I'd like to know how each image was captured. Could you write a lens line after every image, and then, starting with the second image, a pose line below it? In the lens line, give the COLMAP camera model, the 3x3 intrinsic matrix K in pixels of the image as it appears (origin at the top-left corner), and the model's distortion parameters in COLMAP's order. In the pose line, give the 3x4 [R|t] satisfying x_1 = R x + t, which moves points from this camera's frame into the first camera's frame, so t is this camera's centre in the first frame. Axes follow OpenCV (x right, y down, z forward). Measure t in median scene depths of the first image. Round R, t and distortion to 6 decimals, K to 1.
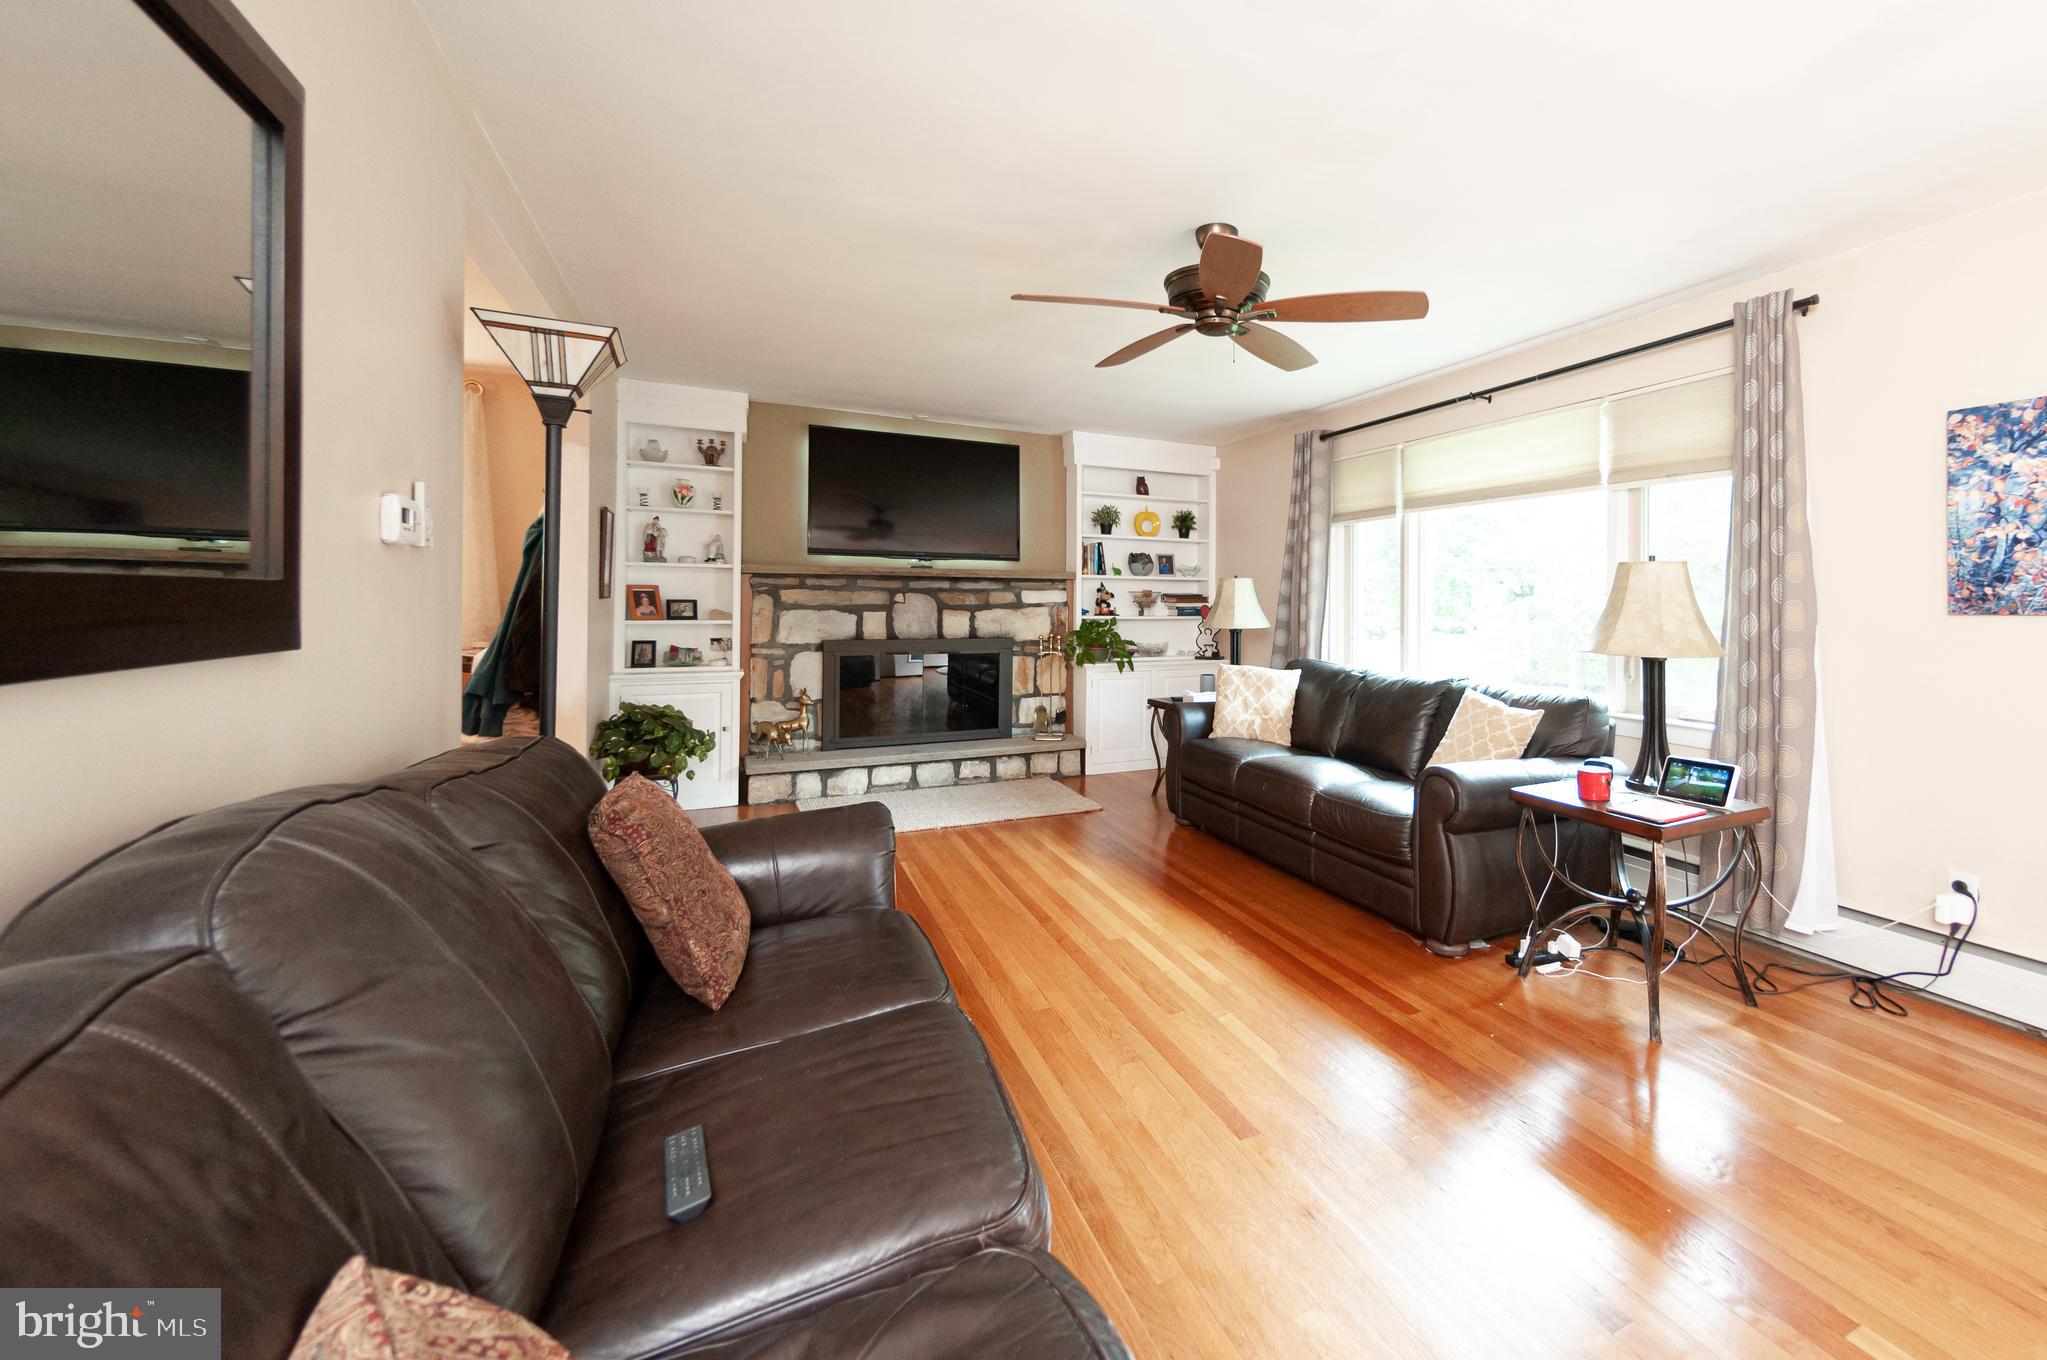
lens RADIAL K [[843.2, 0, 1183.1], [0, 843.2, 603.8], [0, 0, 1]] dist [0.000475, 0.000110]
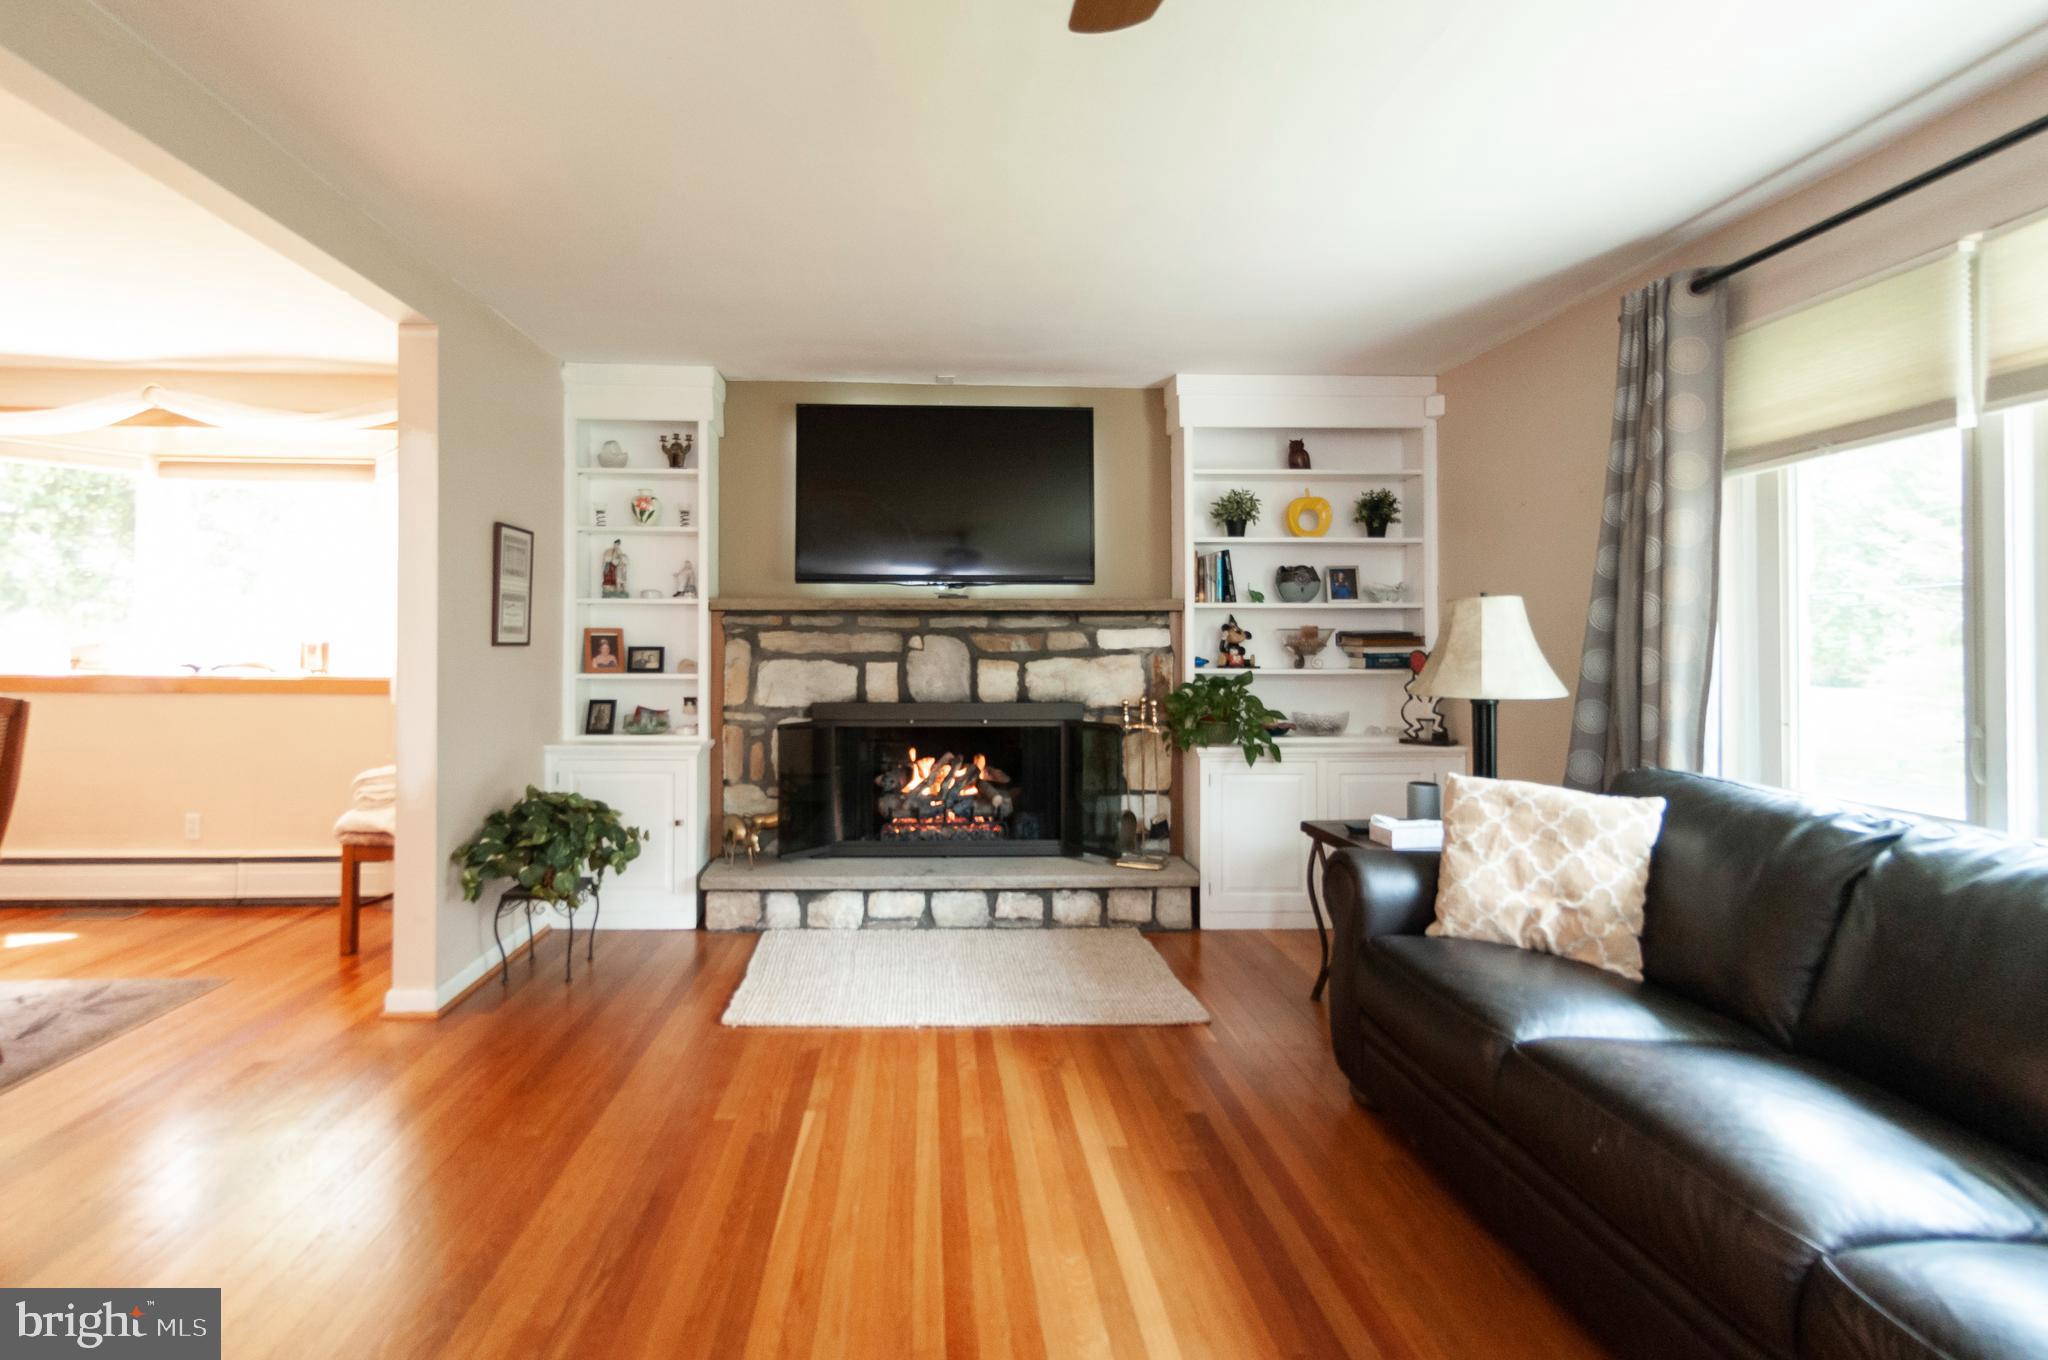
lens RADIAL K [[904.6, 0, 949.3], [0, 904.6, 637.5], [0, 0, 1]] dist [0.001407, 0.000084]
pose [[0.897798, -0.010255, -0.440288, 0.013080], [0.004943, 0.999901, -0.013211, -0.000872], [0.440380, 0.009684, 0.897759, 0.360961]]
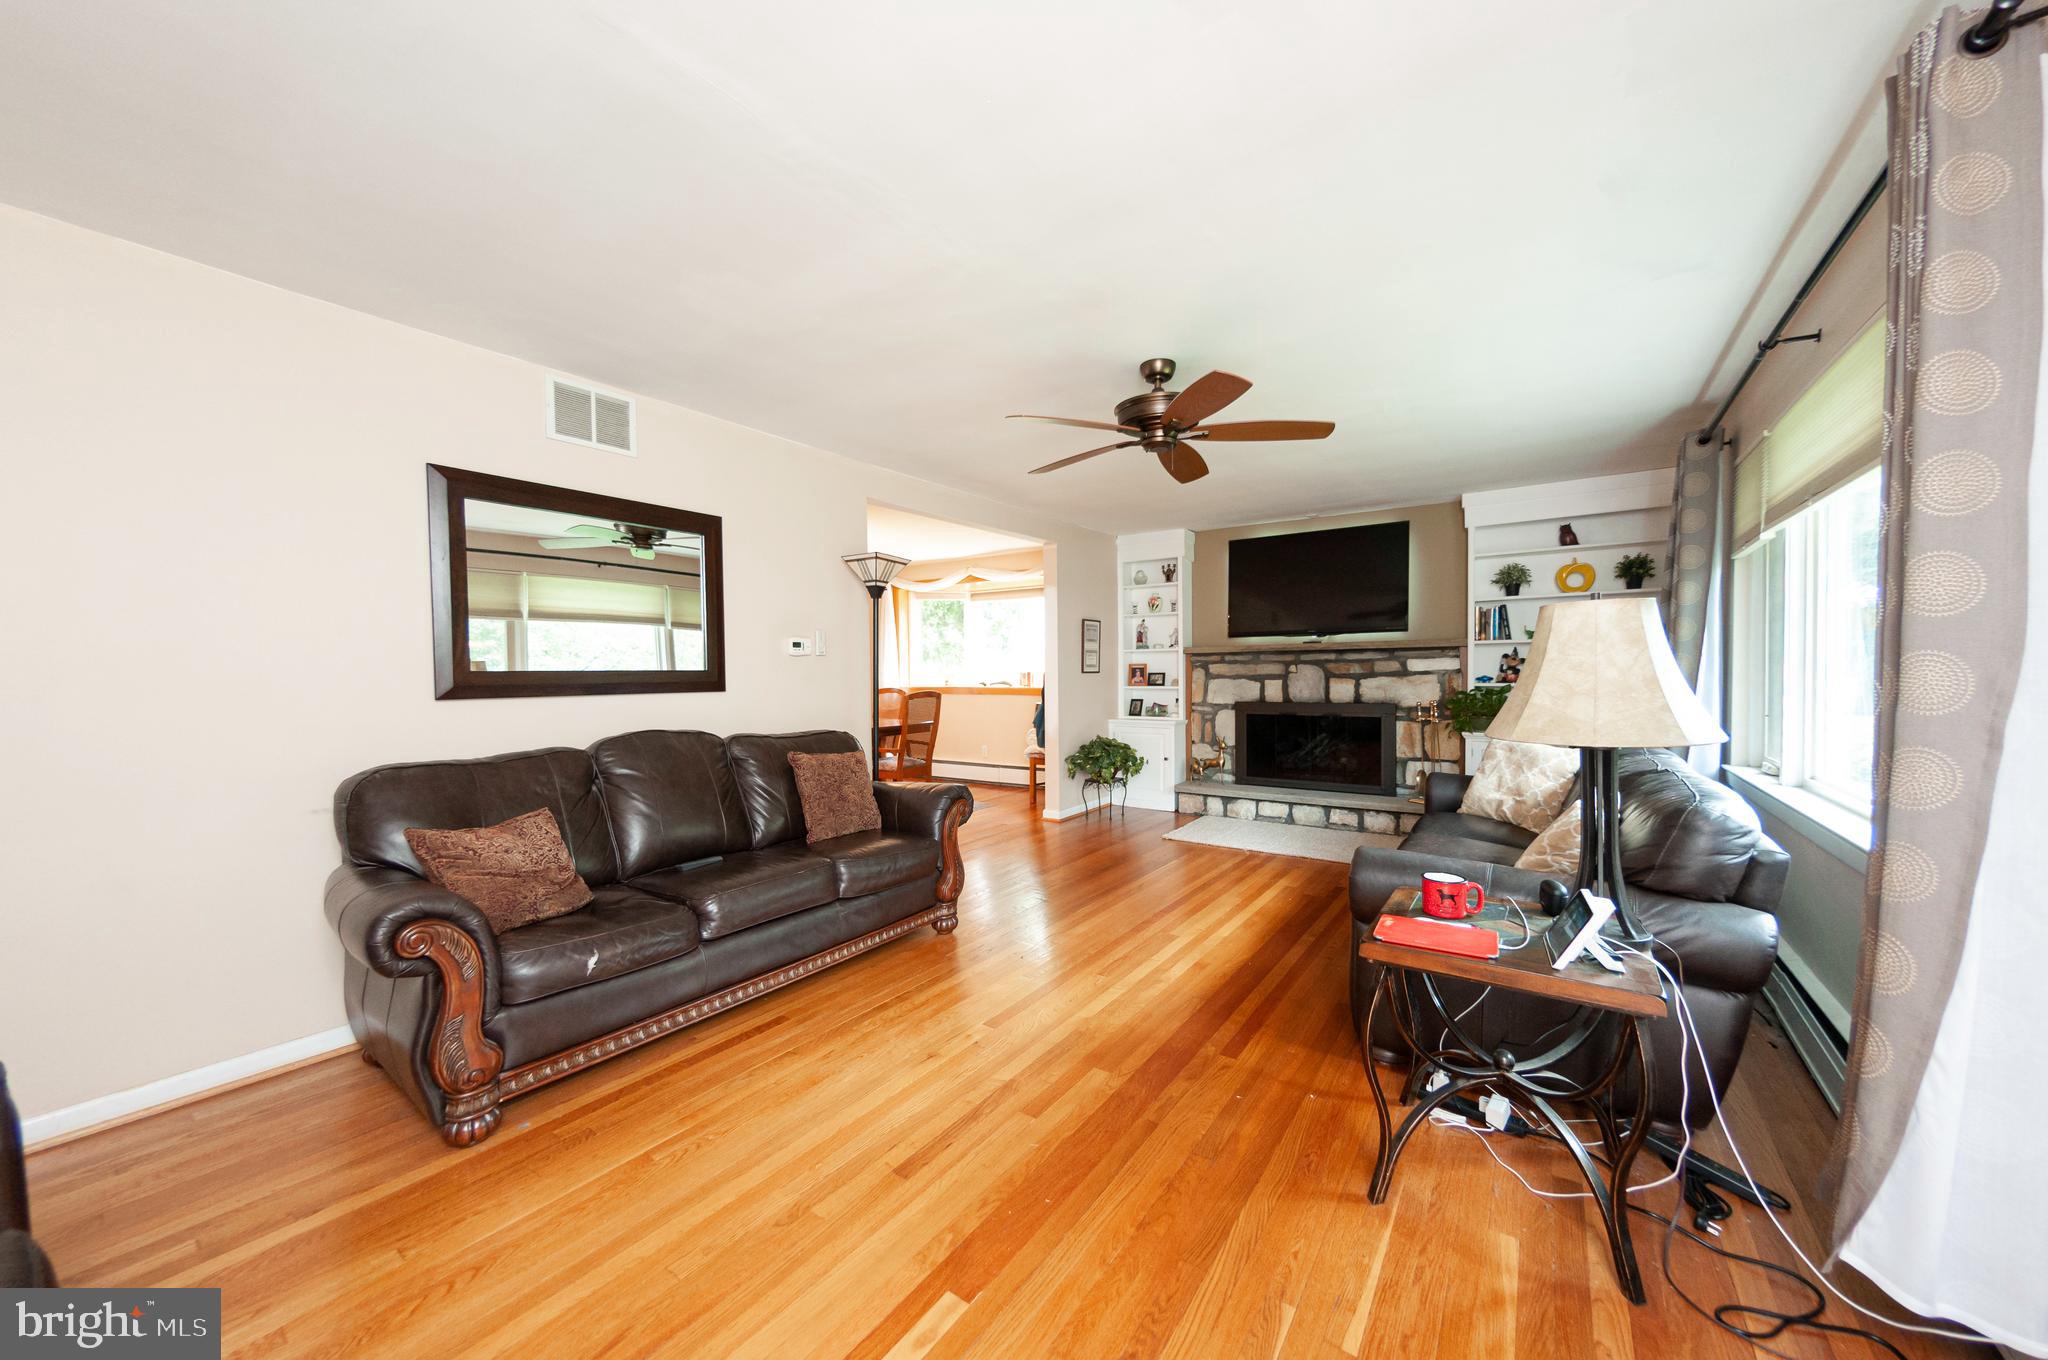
lens RADIAL K [[736.0, 0, 1024.3], [0, 736.0, 704.0], [0, 0, 1]] dist [0.000326, 0.000234]
pose [[0.451221, 0.023822, -0.892094, 0.457415], [0.012137, 0.999387, 0.032826, 0.004773], [0.892330, -0.025639, 0.450655, 0.173185]]
